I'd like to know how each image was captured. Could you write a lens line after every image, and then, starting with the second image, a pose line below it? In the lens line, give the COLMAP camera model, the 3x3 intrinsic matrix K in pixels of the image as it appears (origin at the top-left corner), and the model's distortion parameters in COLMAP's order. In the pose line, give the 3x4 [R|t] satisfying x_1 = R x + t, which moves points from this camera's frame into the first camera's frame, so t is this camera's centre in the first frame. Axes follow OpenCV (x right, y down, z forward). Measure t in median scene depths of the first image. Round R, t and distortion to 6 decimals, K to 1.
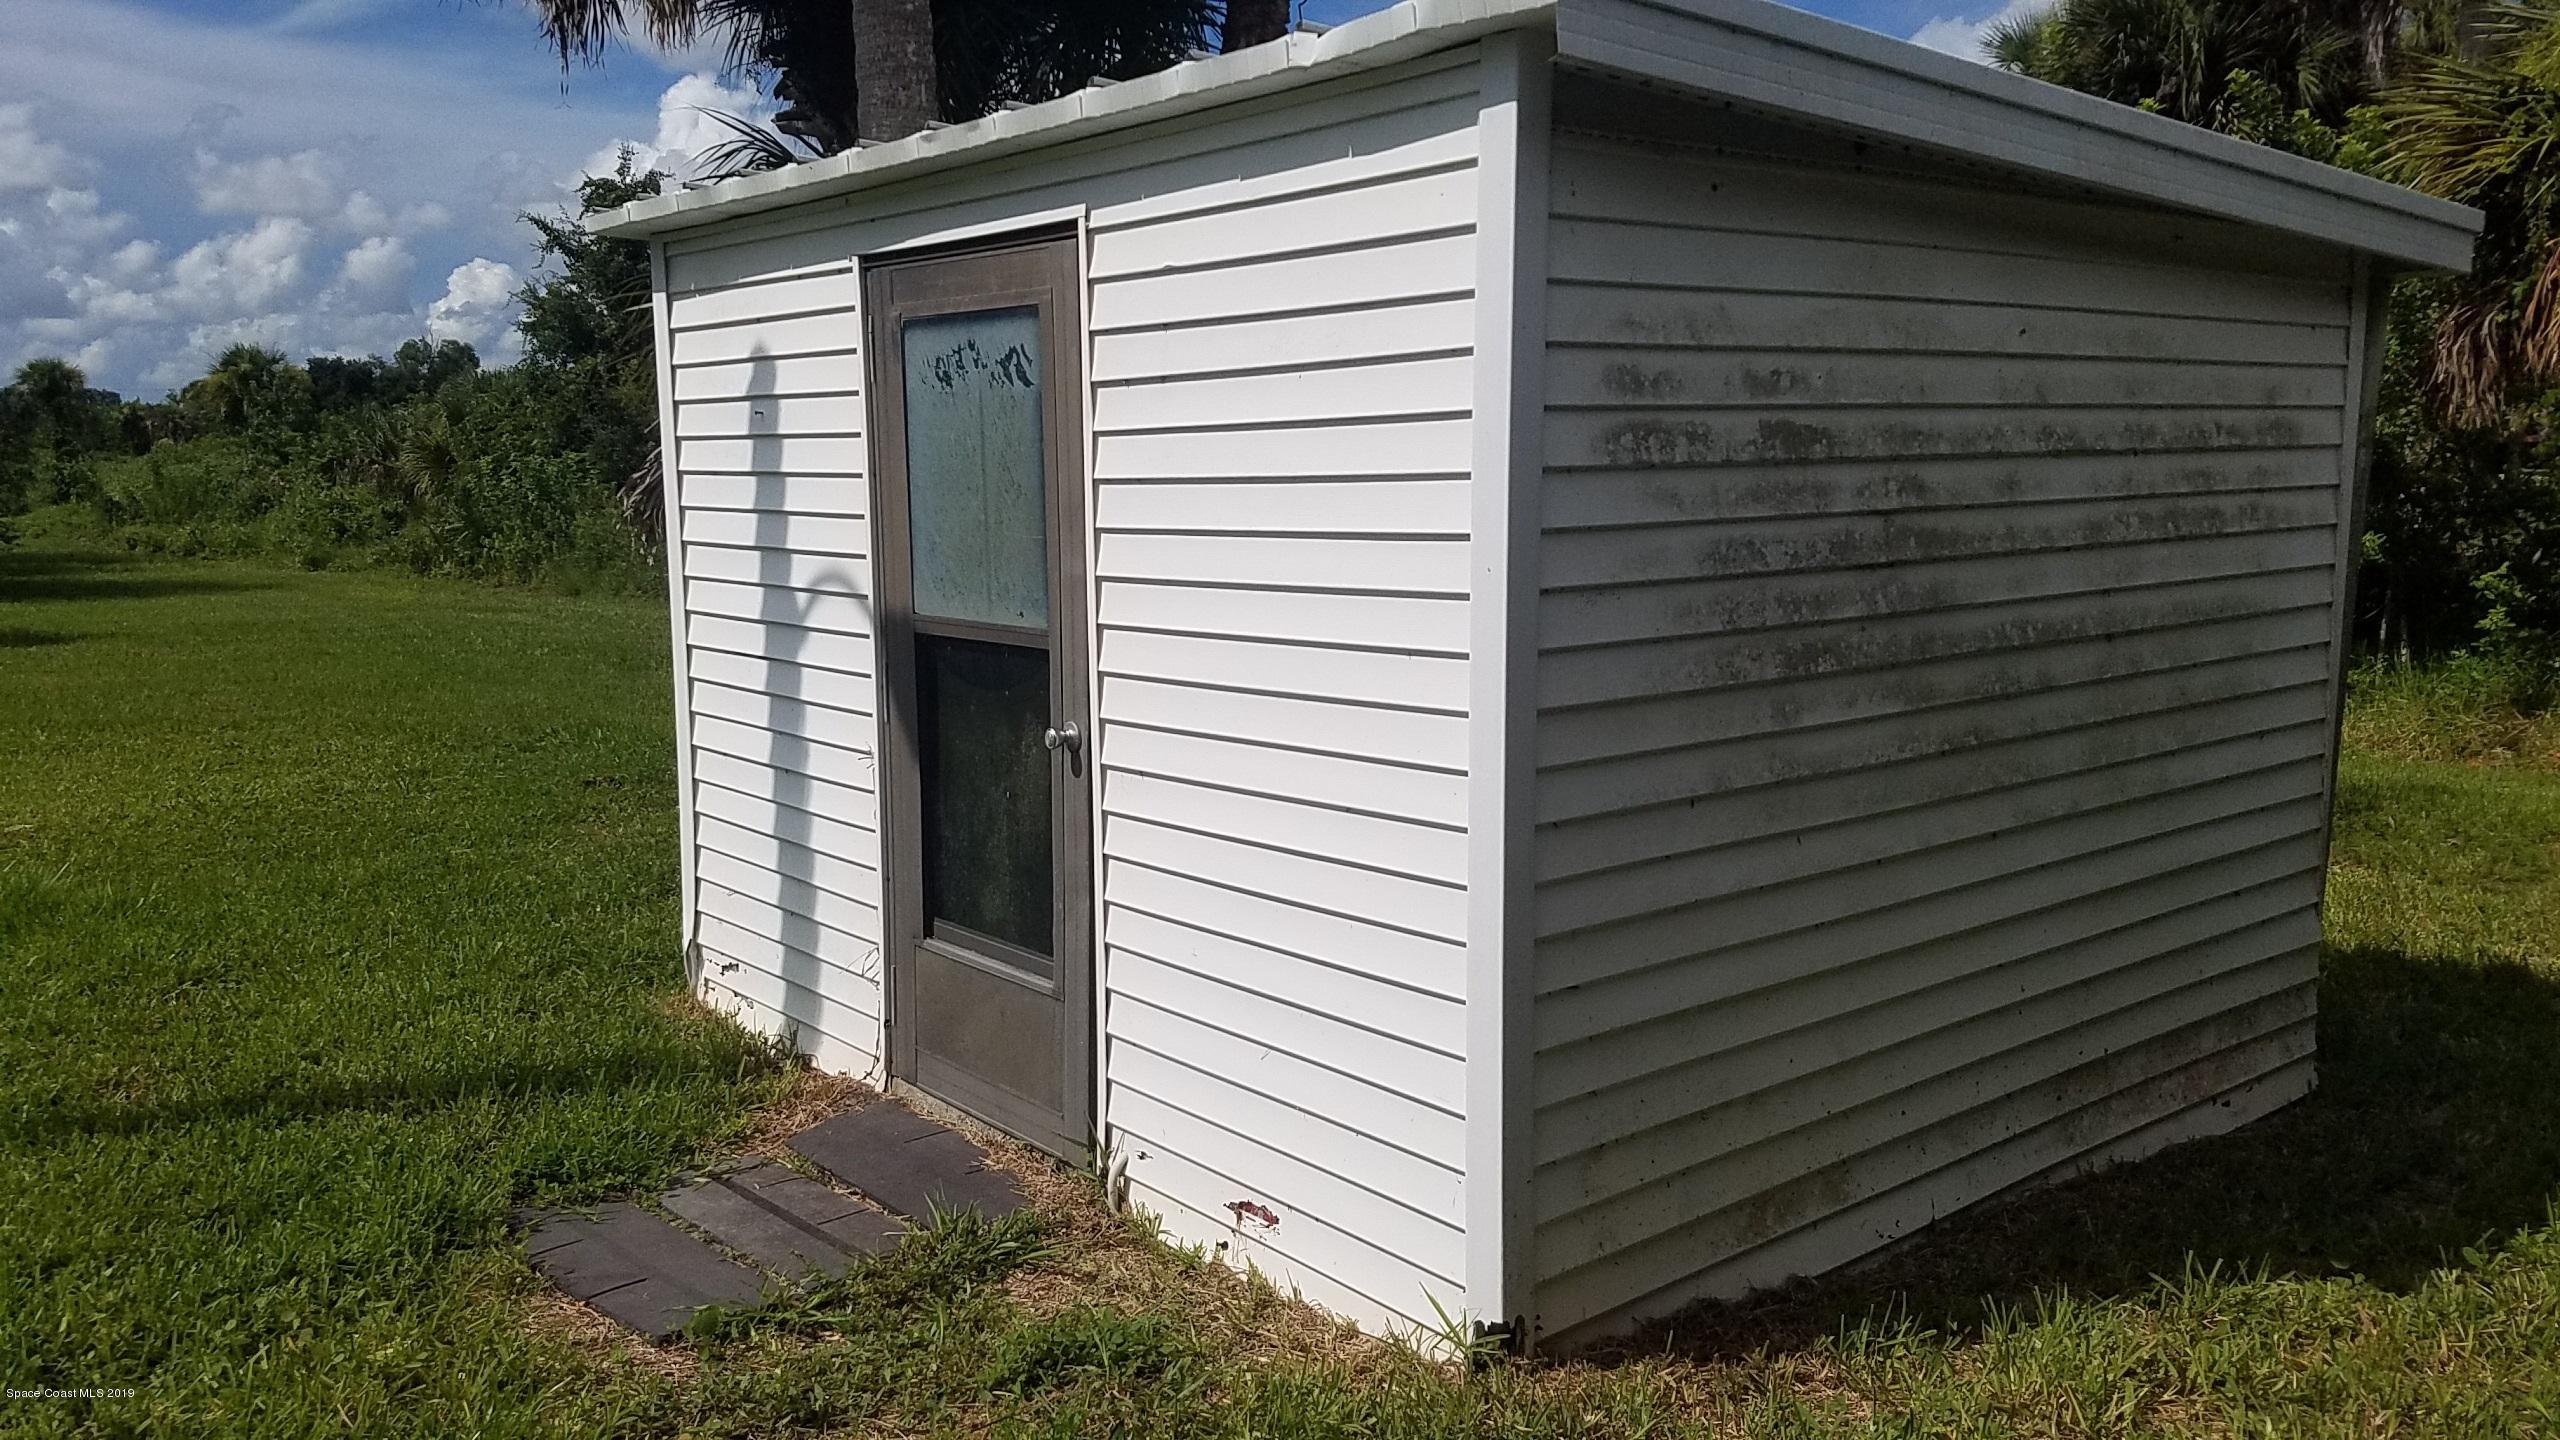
lens RADIAL K [[1928.8, 0, 1284.1], [0, 1928.8, 762.8], [0, 0, 1]] dist [0.001232, -0.086958]
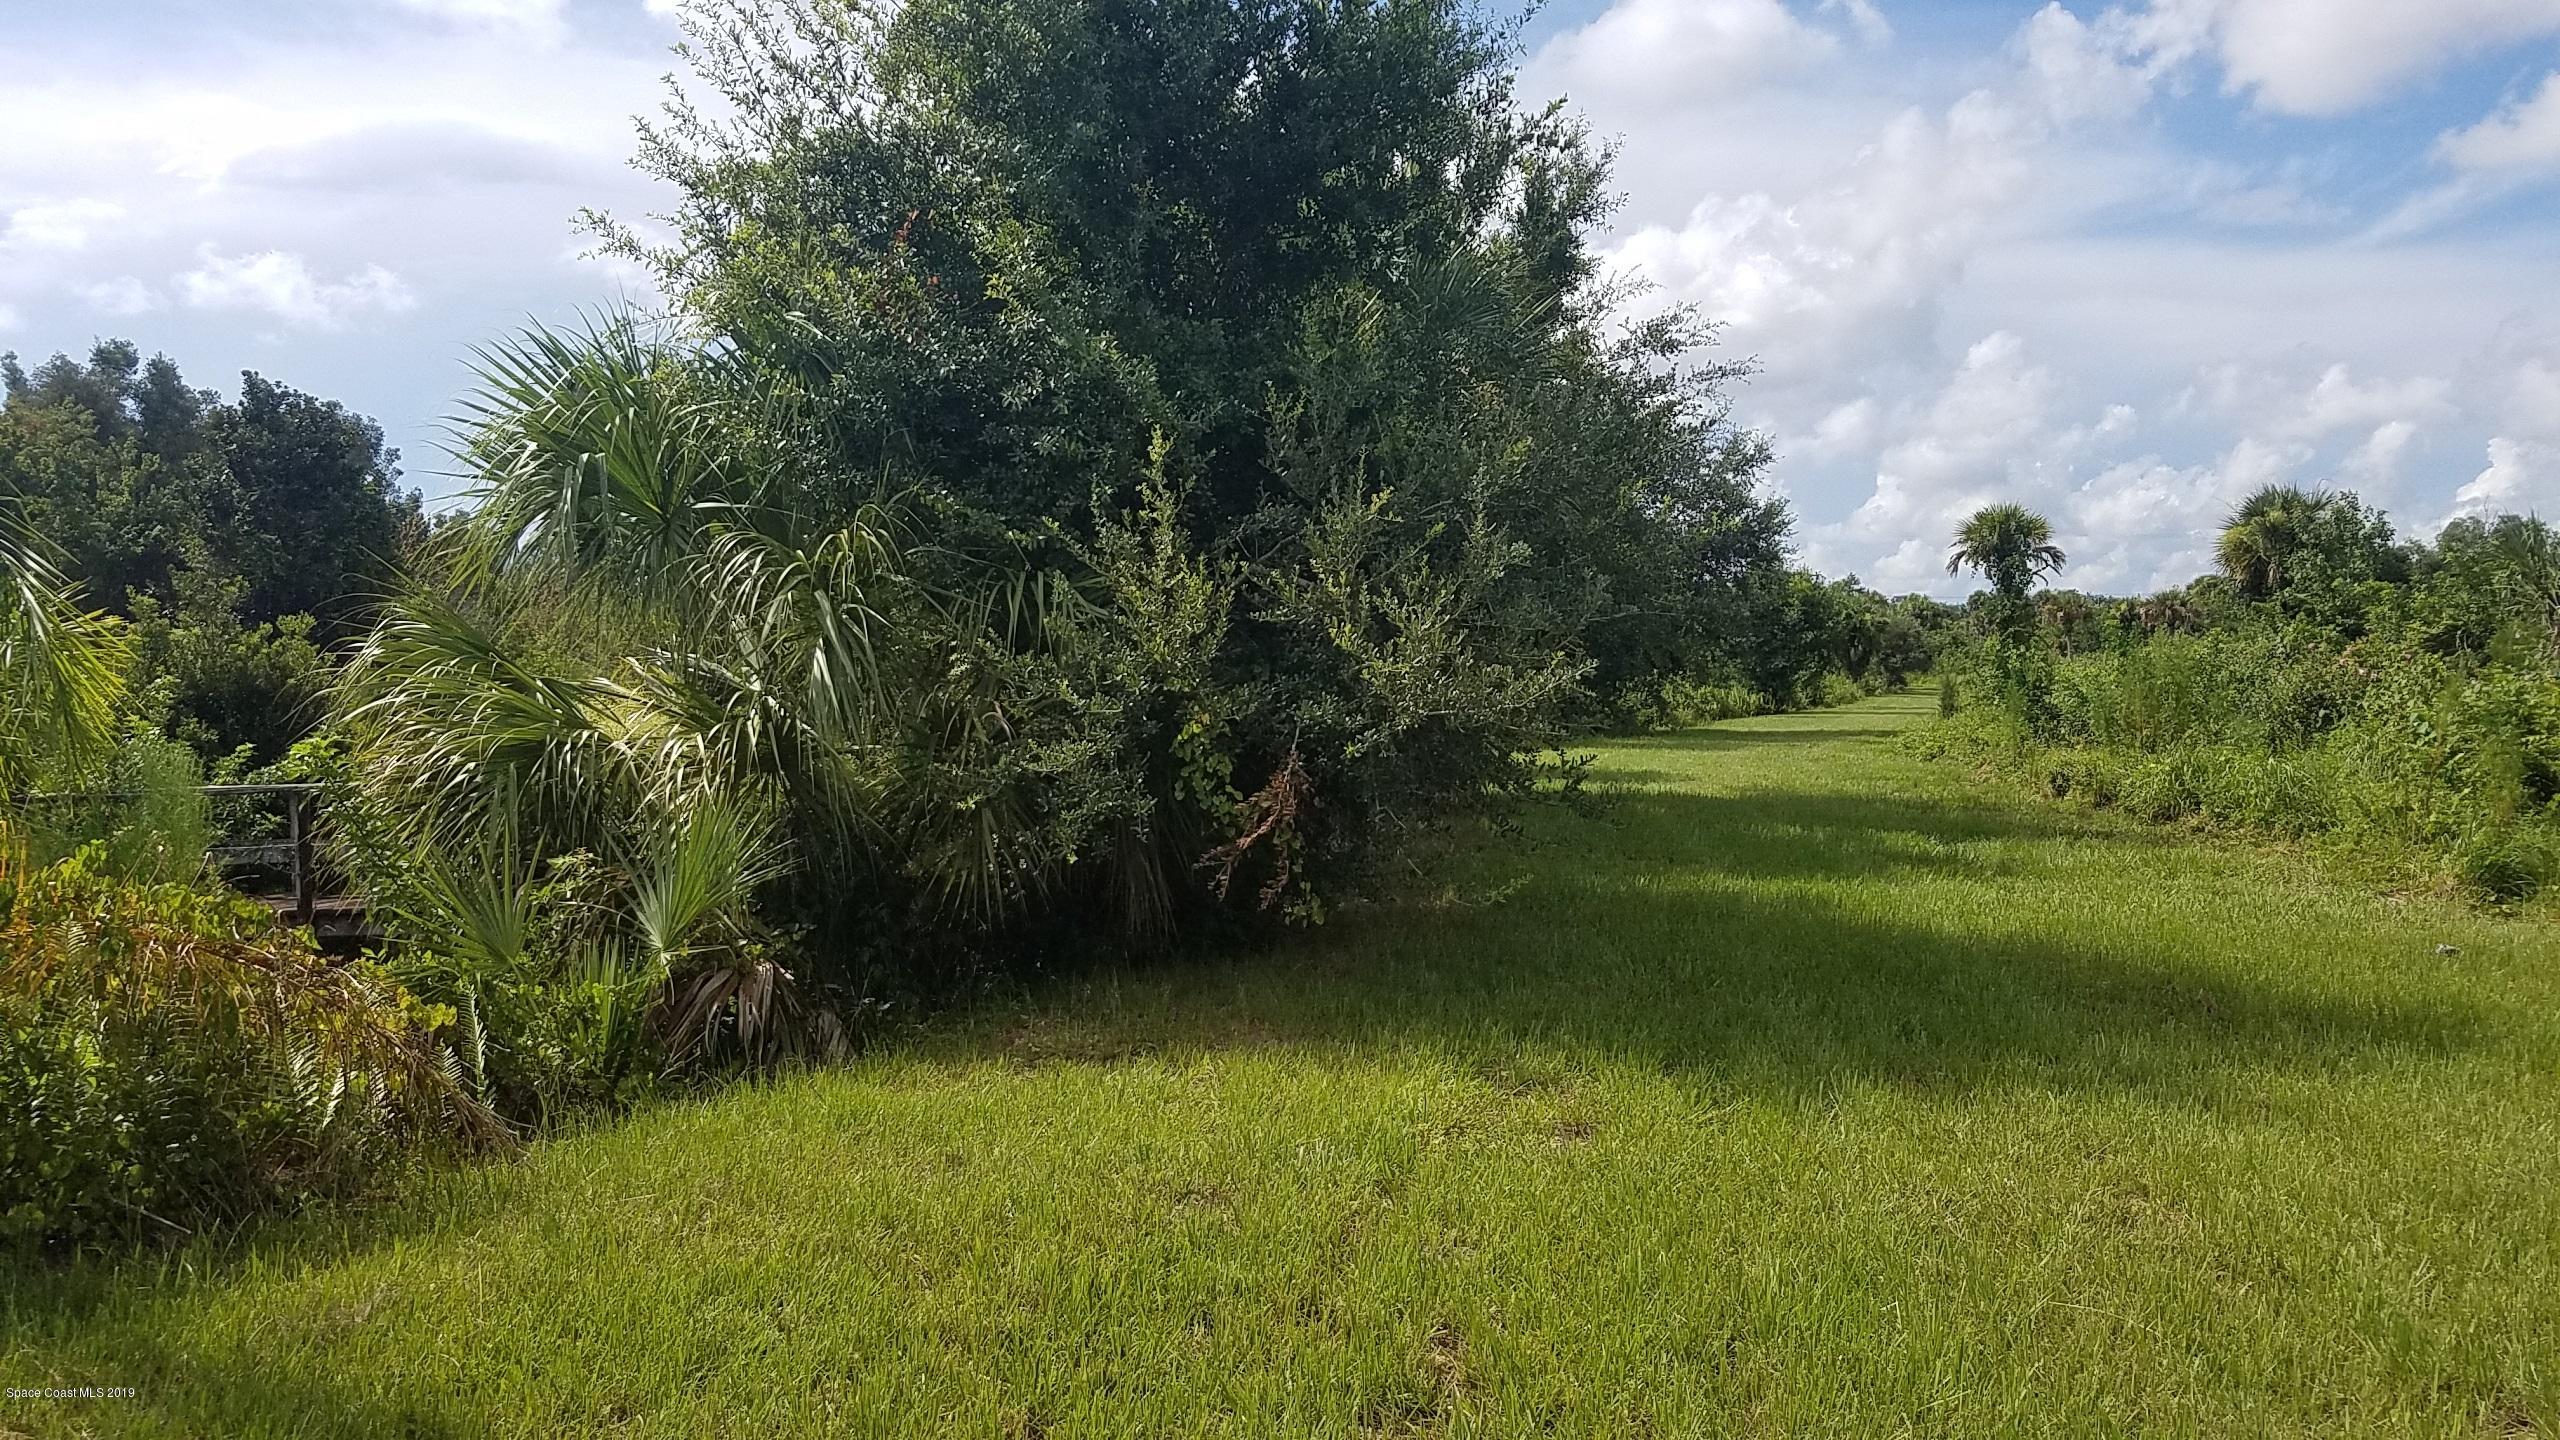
lens RADIAL K [[1928.8, 0, 1284.1], [0, 1928.8, 762.8], [0, 0, 1]] dist [0.001232, -0.086958]
pose [[0.577379, 0.030671, -0.815900, -0.256472], [-0.118732, 0.991826, -0.046737, -0.060744], [0.807798, 0.123858, 0.576301, 0.451241]]
